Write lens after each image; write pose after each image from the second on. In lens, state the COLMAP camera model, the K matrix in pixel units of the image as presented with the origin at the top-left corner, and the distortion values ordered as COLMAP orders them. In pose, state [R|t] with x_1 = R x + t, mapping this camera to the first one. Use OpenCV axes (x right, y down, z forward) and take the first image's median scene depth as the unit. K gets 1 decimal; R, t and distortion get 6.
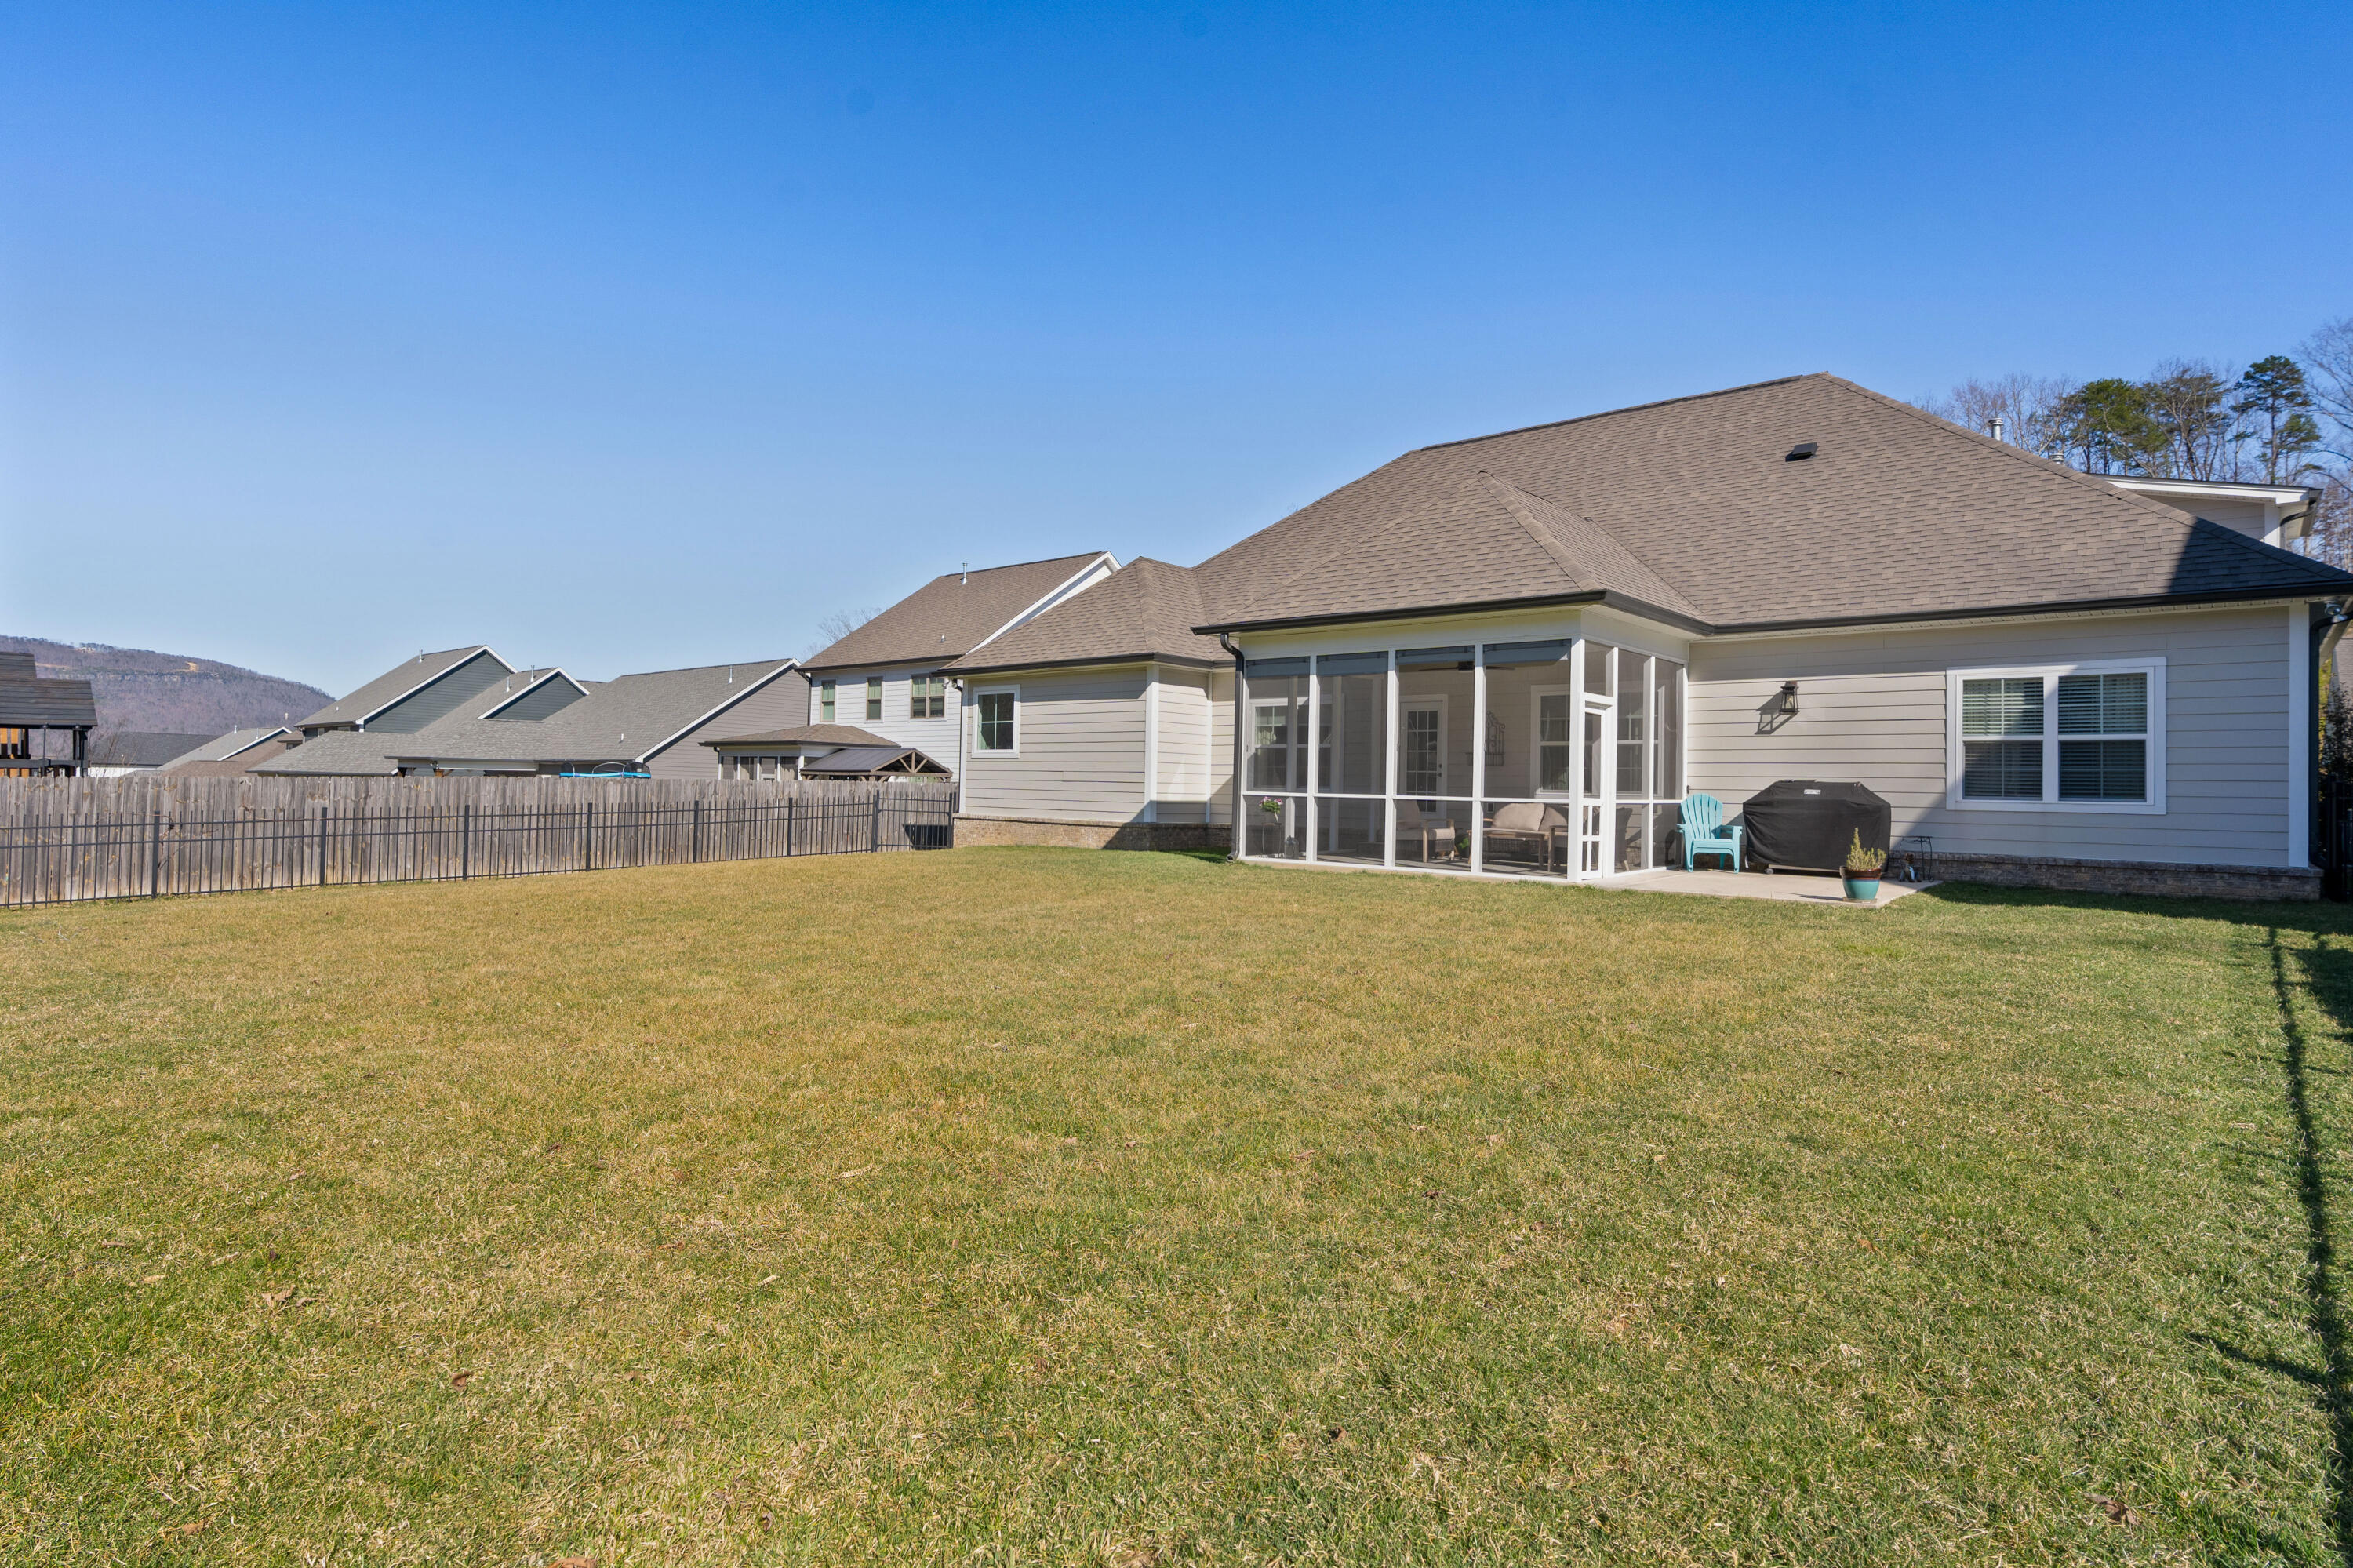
lens RADIAL K [[1217.9, 0, 1177.5], [0, 1217.9, 776.1], [0, 0, 1]] dist [-0.007607, -0.000465]
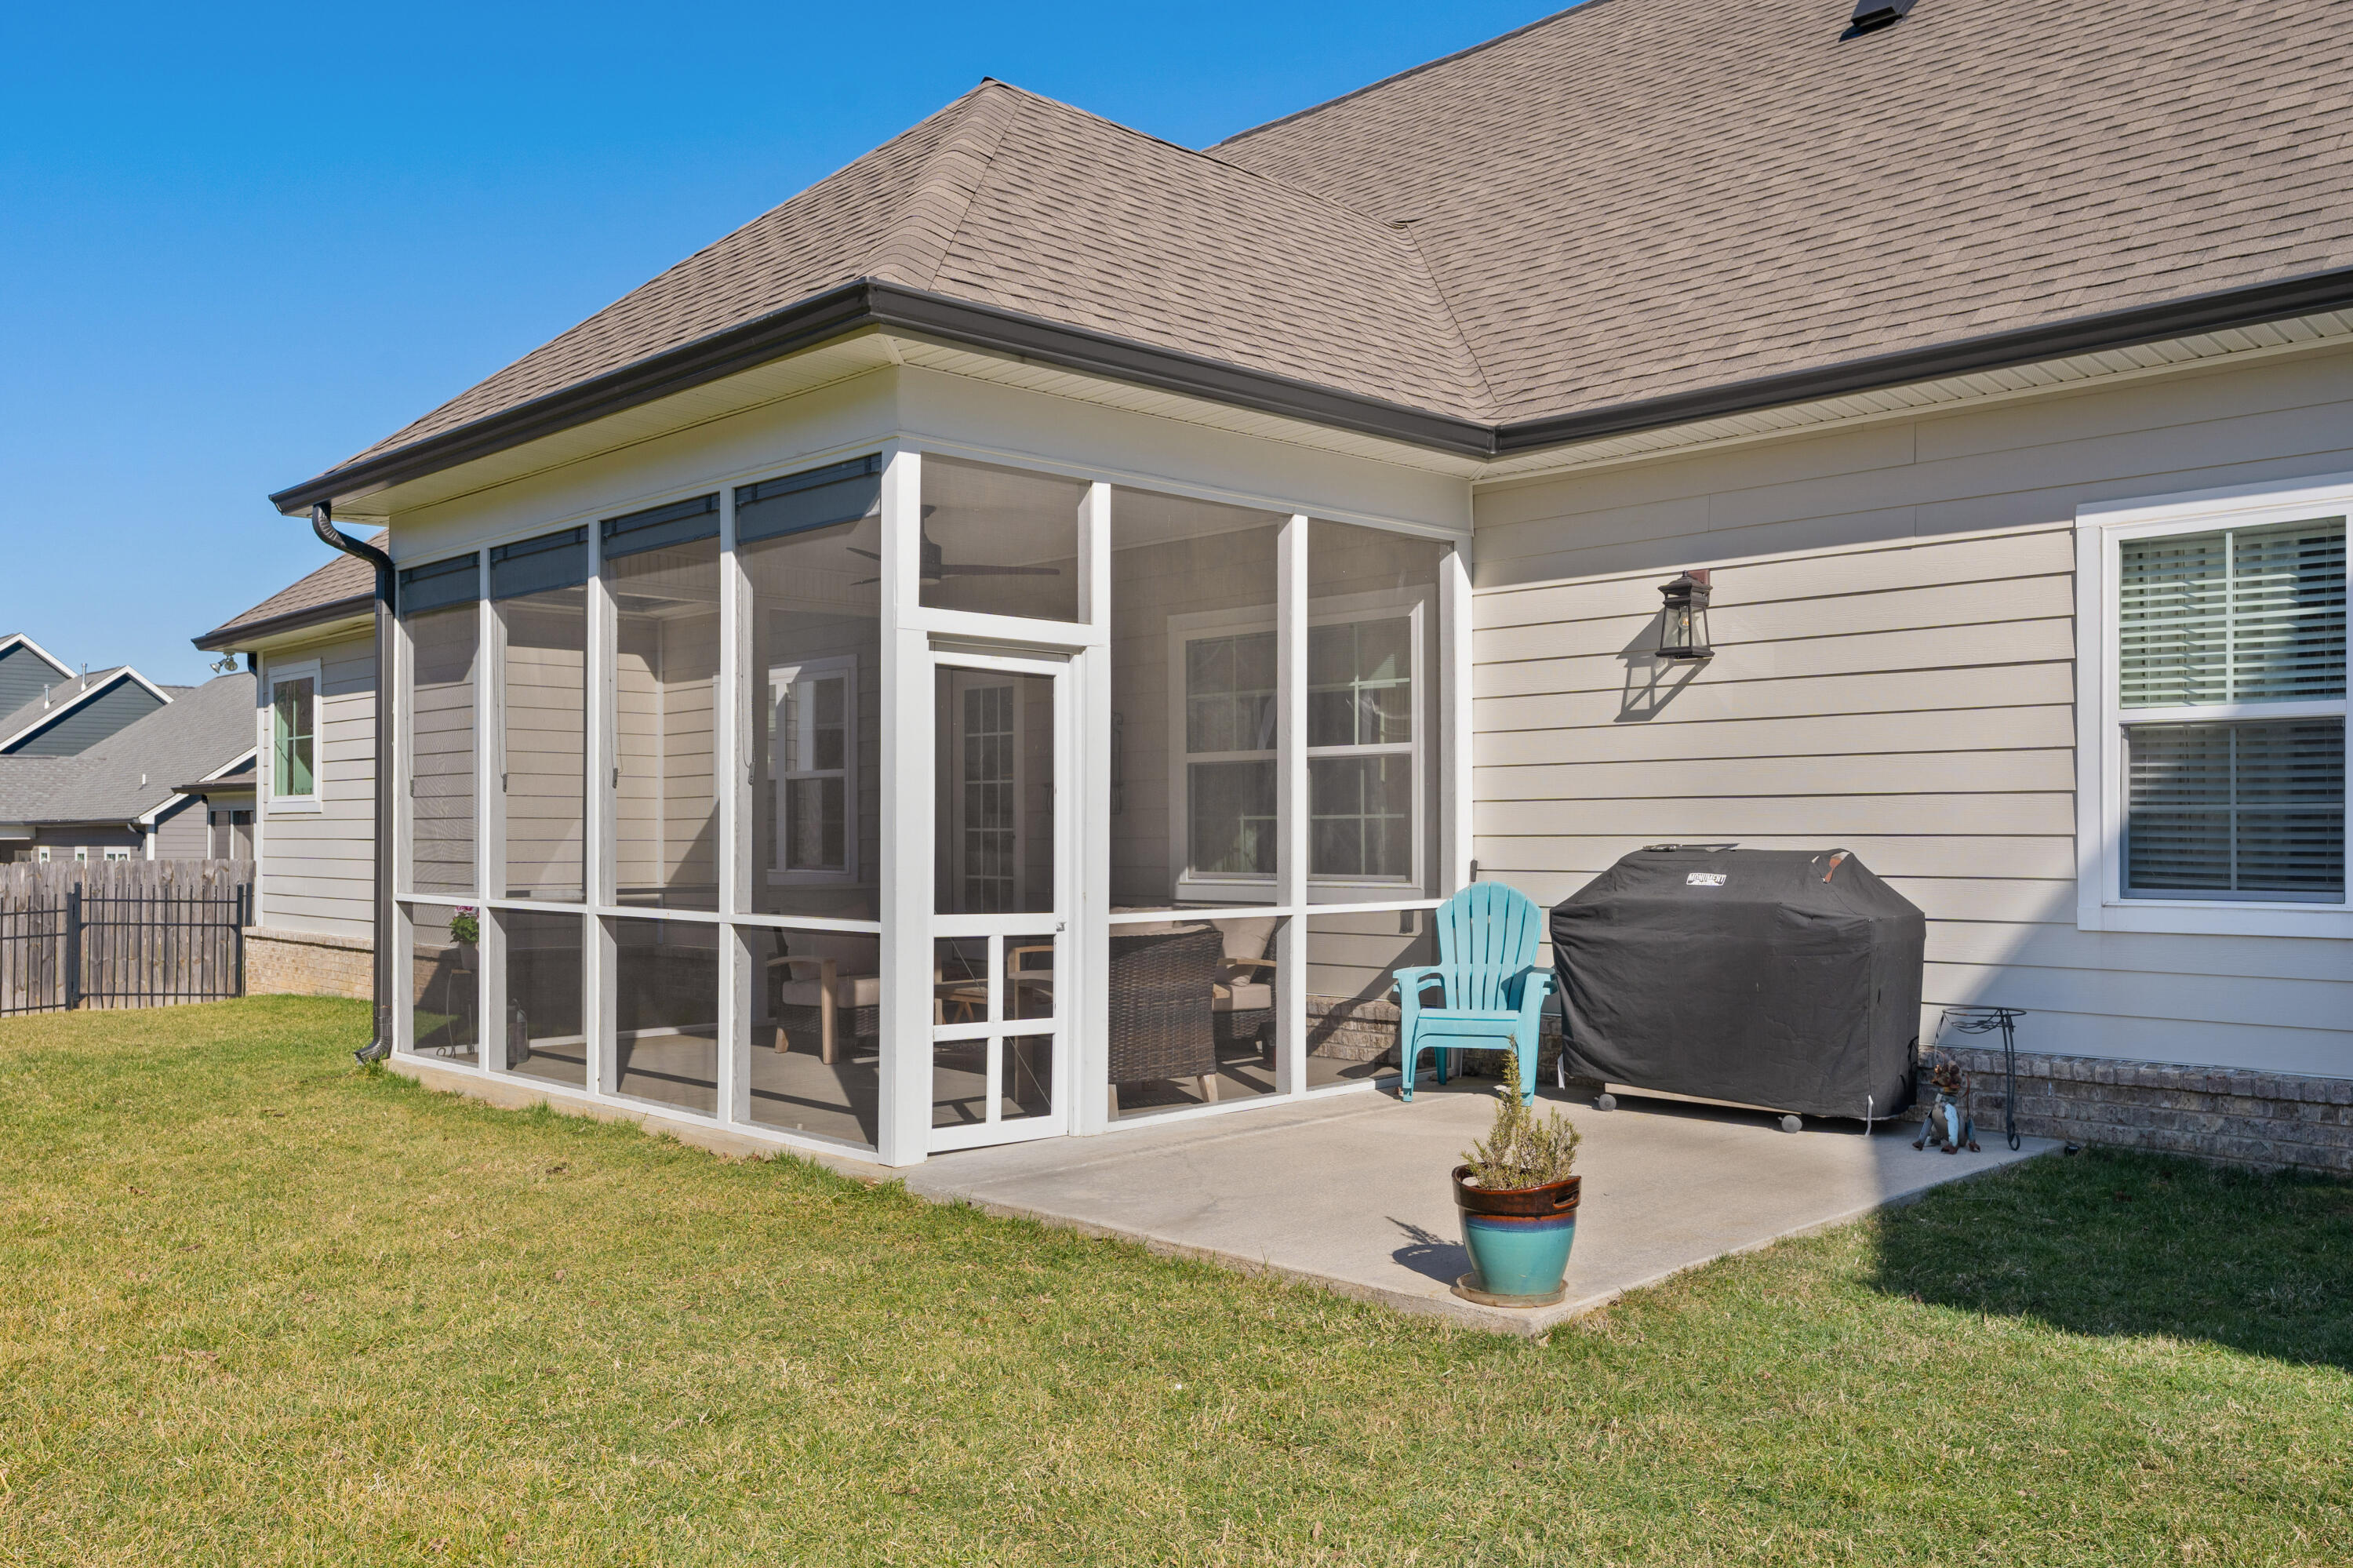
lens RADIAL K [[1881.0, 0, 1194.8], [0, 1881.0, 840.8], [0, 0, 1]] dist [0.004956, -0.001082]
pose [[0.995459, -0.018615, -0.093353, 0.419565], [0.019624, 0.999758, 0.009905, -0.006458], [0.093147, -0.011692, 0.995584, 0.438340]]
